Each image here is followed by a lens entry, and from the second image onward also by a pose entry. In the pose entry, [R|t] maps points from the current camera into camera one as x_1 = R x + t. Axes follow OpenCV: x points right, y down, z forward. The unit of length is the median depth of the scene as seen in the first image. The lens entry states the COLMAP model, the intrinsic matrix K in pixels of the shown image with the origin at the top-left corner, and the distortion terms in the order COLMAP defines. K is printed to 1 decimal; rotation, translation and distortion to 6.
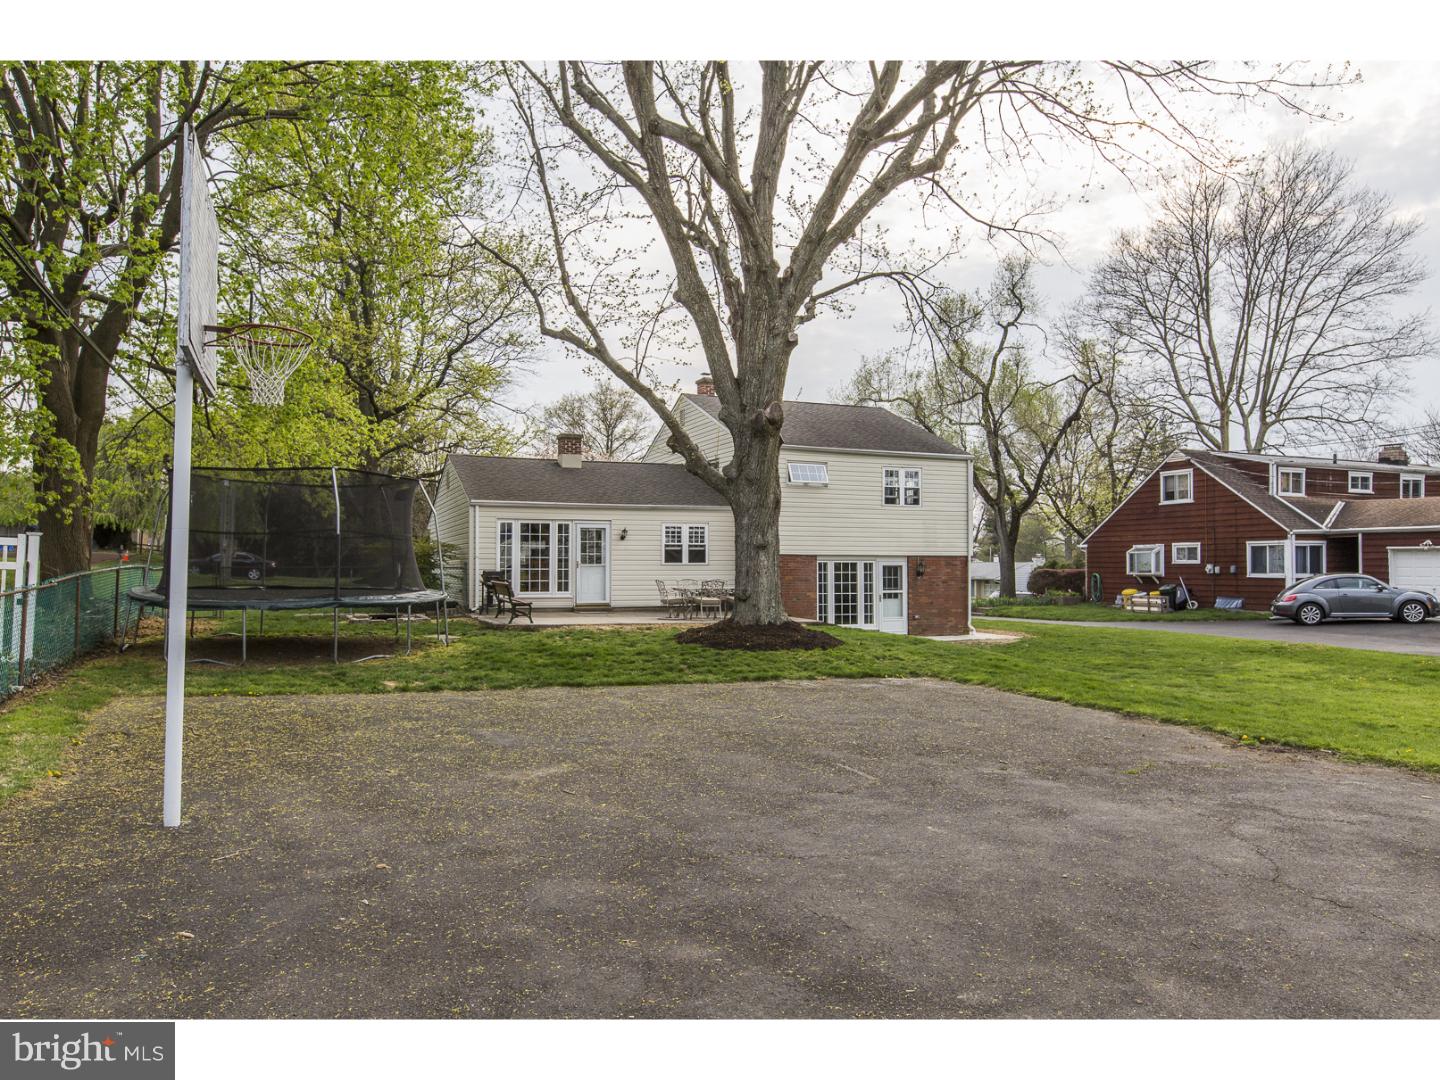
lens RADIAL K [[967.6, 0, 720.0], [0, 967.6, 540.0], [0, 0, 1]] dist [-0.002323, -0.000912]
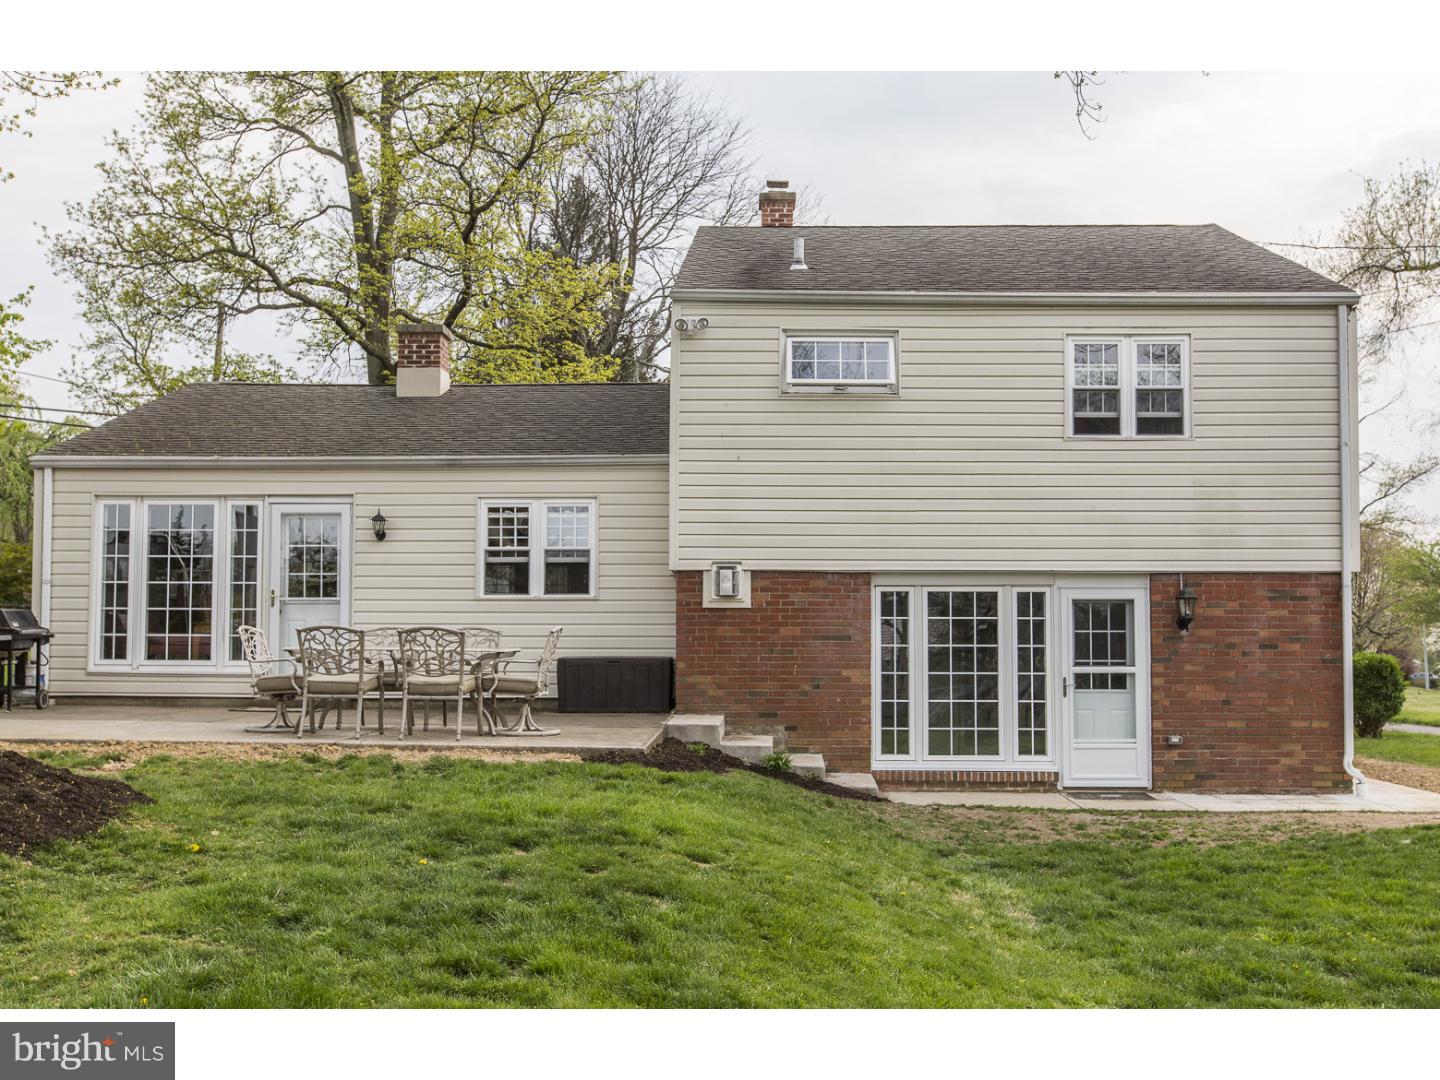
lens RADIAL K [[1424.4, 0, 720.0], [0, 1424.4, 540.0], [0, 0, 1]] dist [0.003092, -0.003060]
pose [[0.925513, -0.021794, -0.378088, 0.251207], [0.010889, 0.999461, -0.030959, 0.019049], [0.378559, 0.024536, 0.925252, 0.441887]]
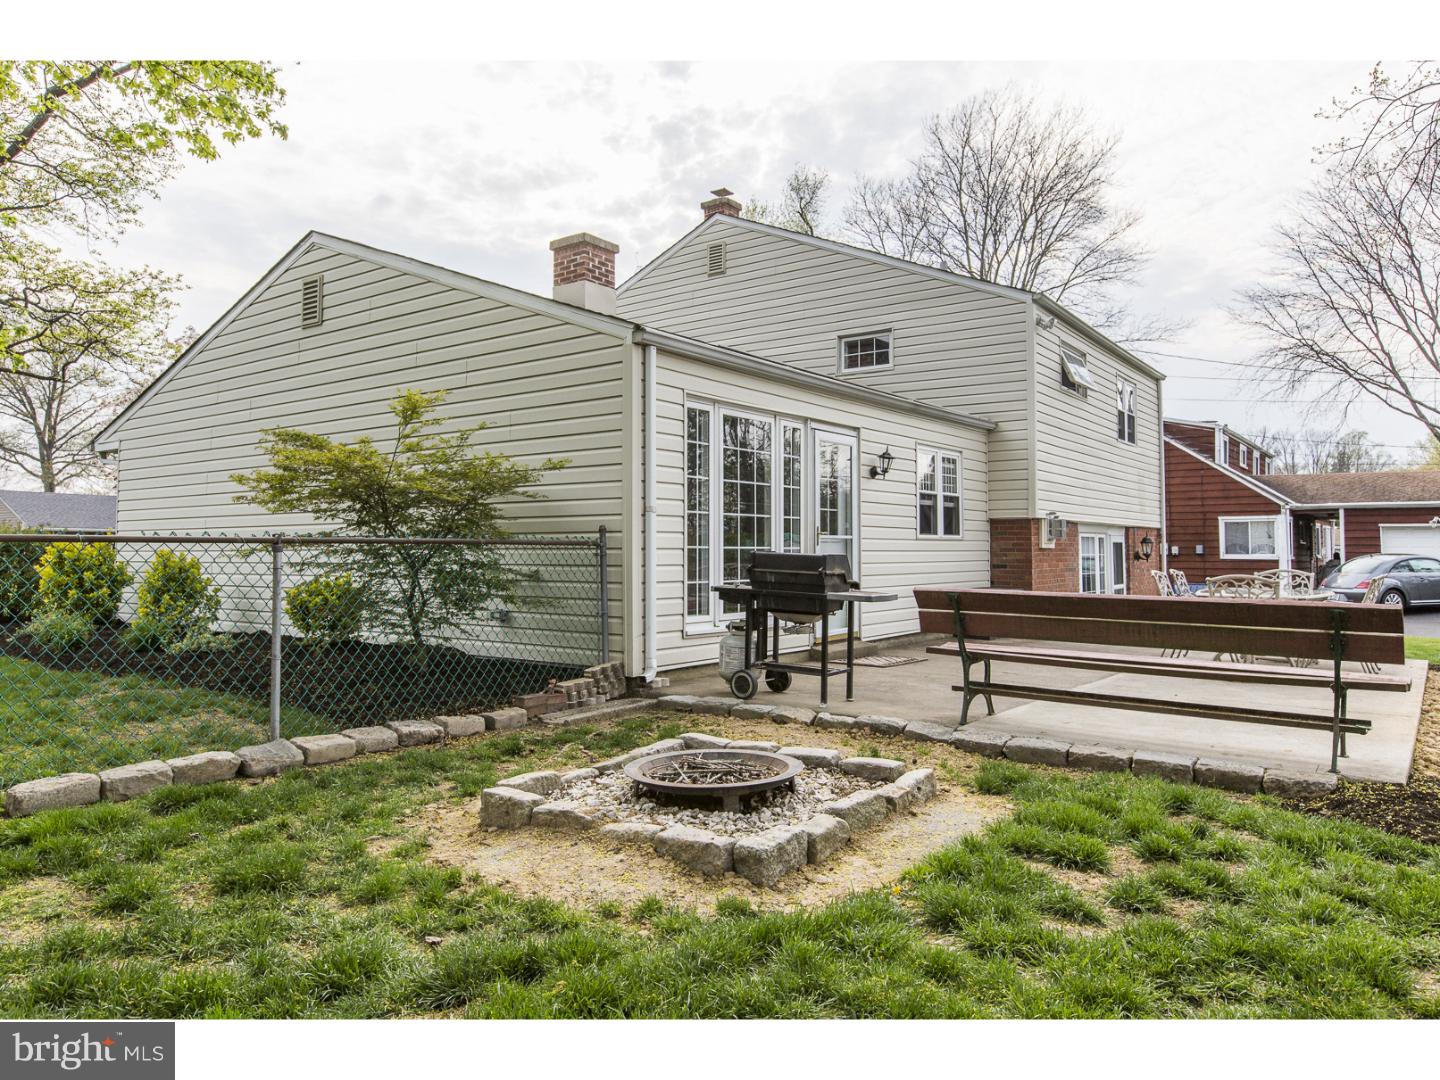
lens RADIAL K [[967.6, 0, 720.0], [0, 967.6, 540.0], [0, 0, 1]] dist [-0.002323, -0.000912]
pose [[0.853325, 0.004476, 0.521360, -0.343317], [-0.014318, 0.999787, 0.014851, 0.019576], [-0.521182, -0.020137, 0.853208, 0.630392]]
